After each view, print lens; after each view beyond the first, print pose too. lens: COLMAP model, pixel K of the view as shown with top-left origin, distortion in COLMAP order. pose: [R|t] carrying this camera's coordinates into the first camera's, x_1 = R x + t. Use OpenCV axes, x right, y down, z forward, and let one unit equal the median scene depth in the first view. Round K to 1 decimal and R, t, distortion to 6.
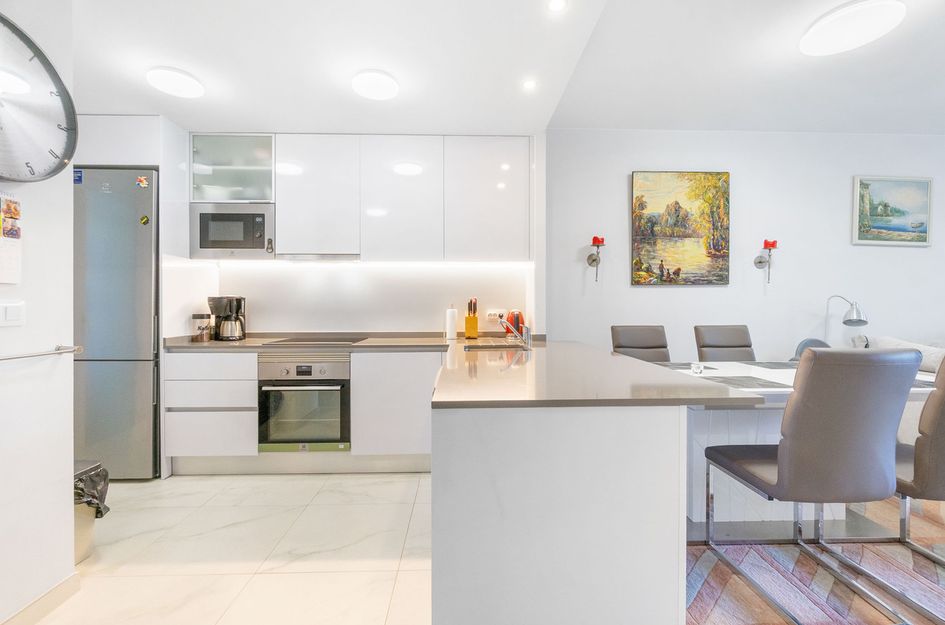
lens RADIAL K [[411.0, 0, 475.5], [0, 411.0, 308.4], [0, 0, 1]] dist [-0.001915, 0.000399]
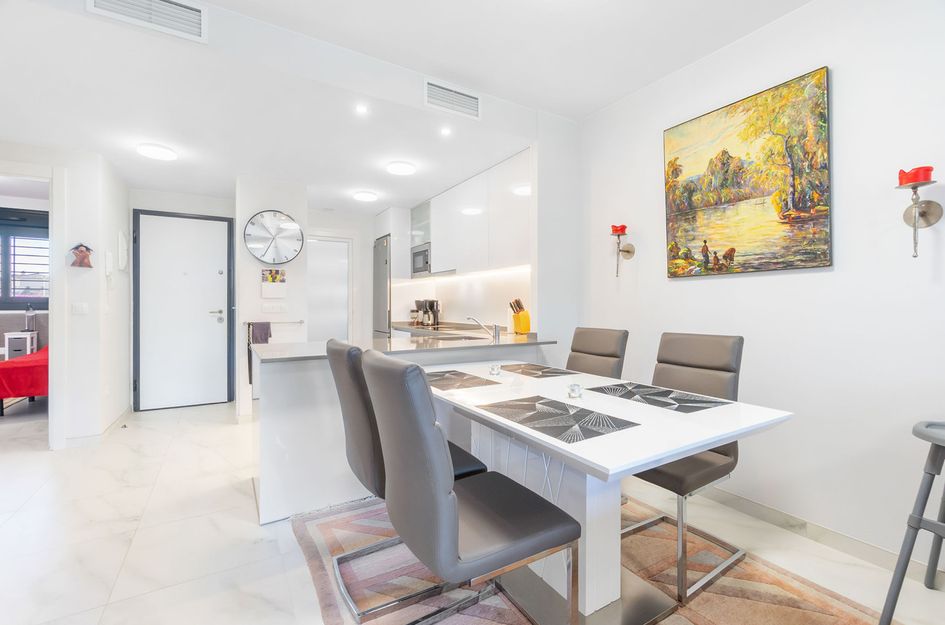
lens RADIAL K [[411.0, 0, 475.5], [0, 411.0, 308.4], [0, 0, 1]] dist [-0.001915, 0.000399]
pose [[0.488455, 0.005507, -0.872571, 0.944536], [-0.005214, 0.999981, 0.003393, -0.001049], [0.872573, 0.002892, 0.488475, 0.336817]]
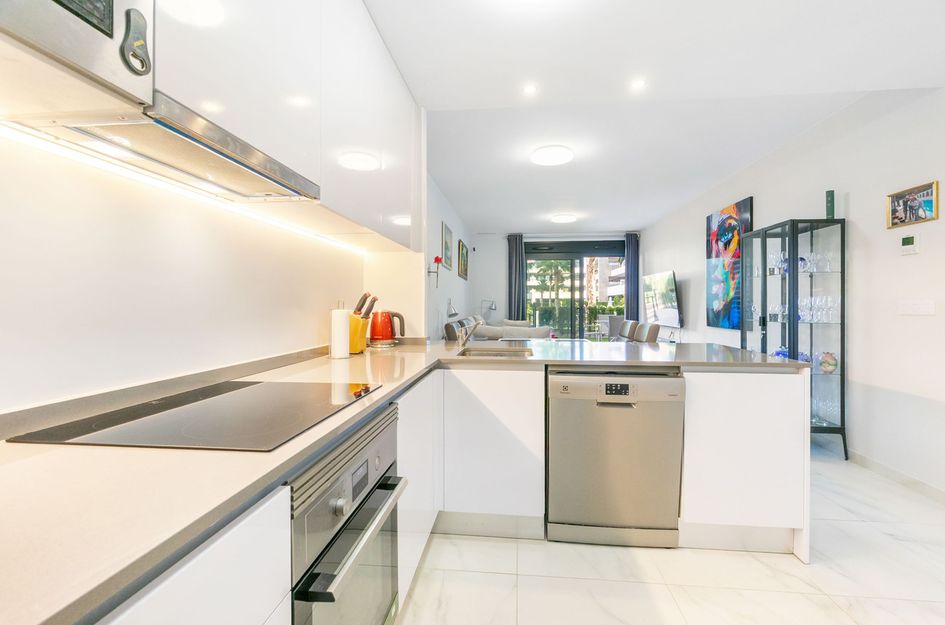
lens RADIAL K [[411.0, 0, 475.5], [0, 411.0, 308.4], [0, 0, 1]] dist [-0.001915, 0.000399]
pose [[0.145993, -0.004835, 0.989274, -0.658698], [0.009048, 0.999953, 0.003551, 0.001113], [-0.989244, 0.008433, 0.146030, 0.721636]]
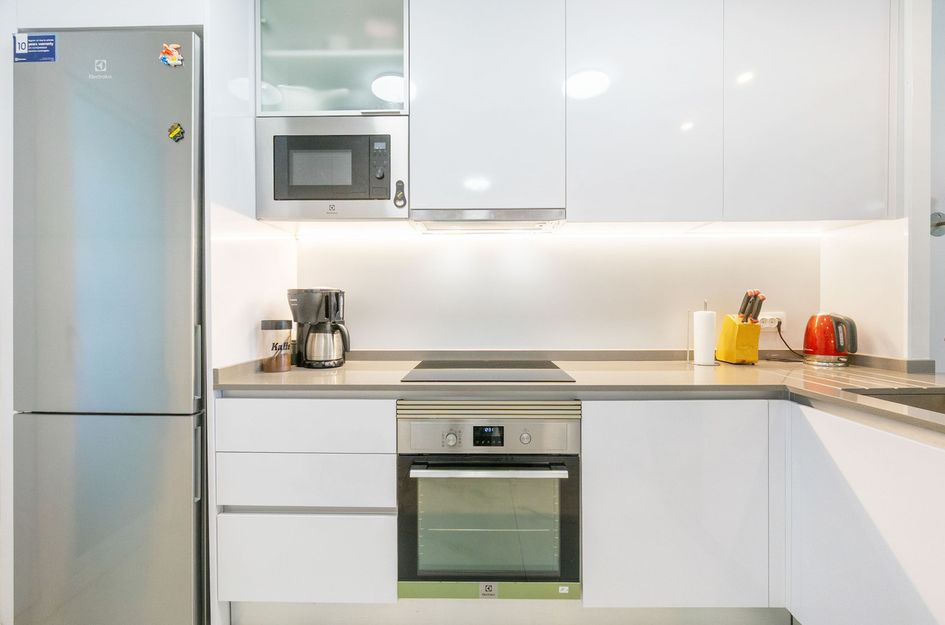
lens RADIAL K [[401.7, 0, 472.5], [0, 401.7, 312.5], [0, 0, 1]] dist [-0.002406, -0.000151]
pose [[0.998628, -0.002276, -0.052310, -0.352220], [0.002620, 0.999975, 0.006519, 0.000052], [0.052293, -0.006647, 0.998610, 0.443736]]
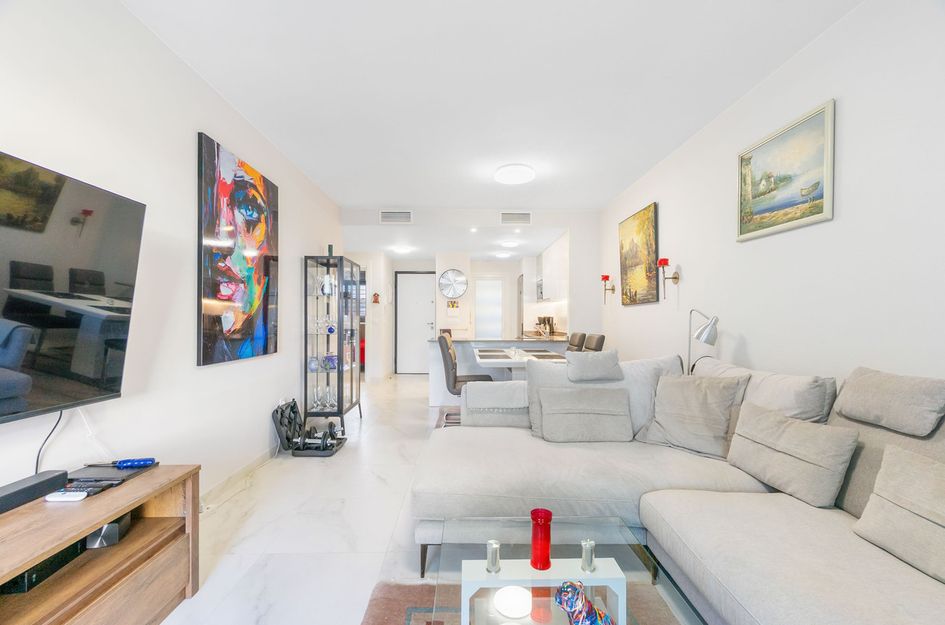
lens RADIAL K [[406.0, 0, 474.2], [0, 406.0, 322.0], [0, 0, 1]] dist [-0.000074, 0.000113]
pose [[-0.006565, 0.003679, -0.999972, 1.882910], [-0.007296, 0.999966, 0.003727, -0.002186], [0.999952, 0.007320, -0.006538, 0.555060]]
